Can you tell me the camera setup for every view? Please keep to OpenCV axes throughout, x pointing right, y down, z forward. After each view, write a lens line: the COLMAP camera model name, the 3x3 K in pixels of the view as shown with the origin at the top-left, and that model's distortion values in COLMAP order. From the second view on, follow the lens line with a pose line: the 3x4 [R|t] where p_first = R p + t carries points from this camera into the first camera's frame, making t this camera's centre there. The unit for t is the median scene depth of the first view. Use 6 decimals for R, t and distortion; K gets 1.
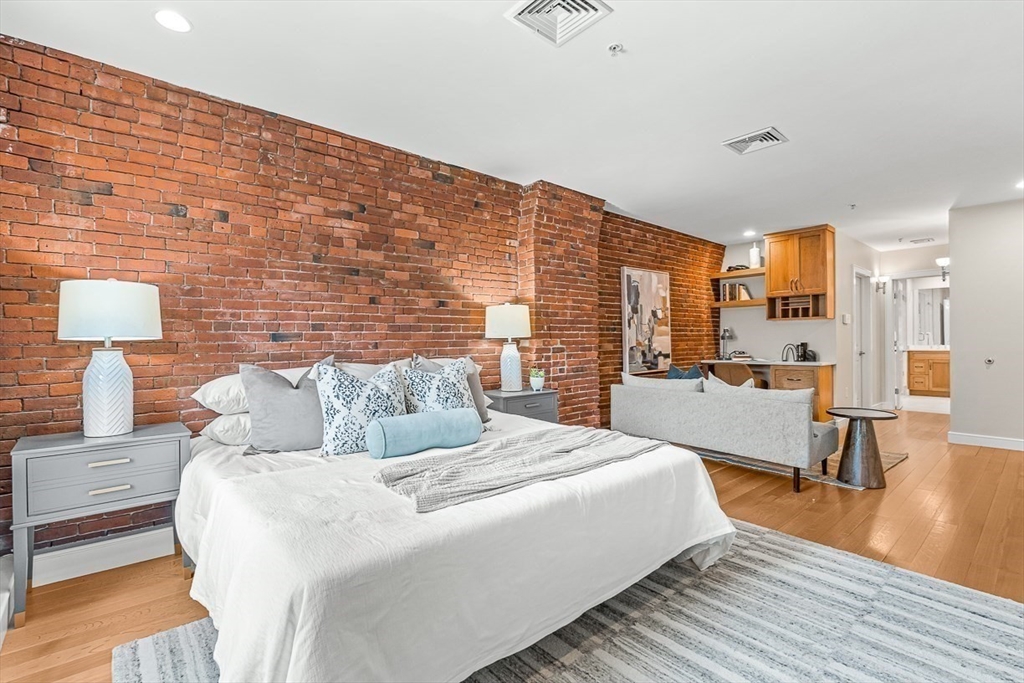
lens RADIAL K [[461.3, 0, 512.0], [0, 461.3, 341.5], [0, 0, 1]] dist [-0.000183, 0.000246]
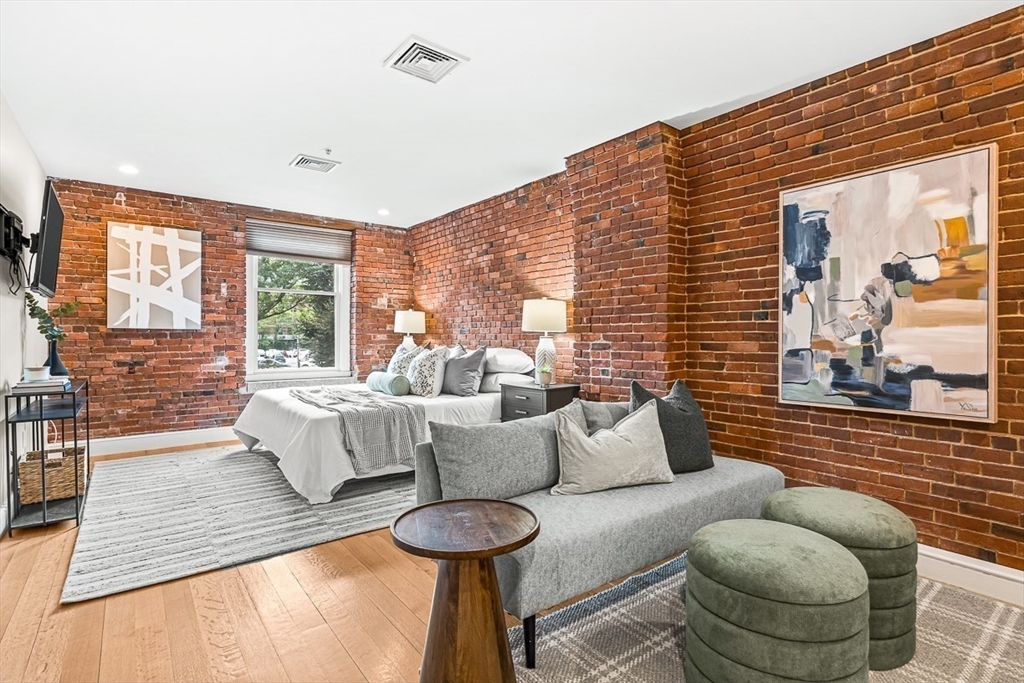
lens RADIAL K [[491.7, 0, 512.0], [0, 491.7, 341.5], [0, 0, 1]] dist [-0.001562, -0.000341]
pose [[-0.042036, 0.021895, -0.998876, 0.935460], [-0.003677, 0.999750, 0.022069, -0.008822], [0.999109, 0.004601, -0.041945, 0.843125]]
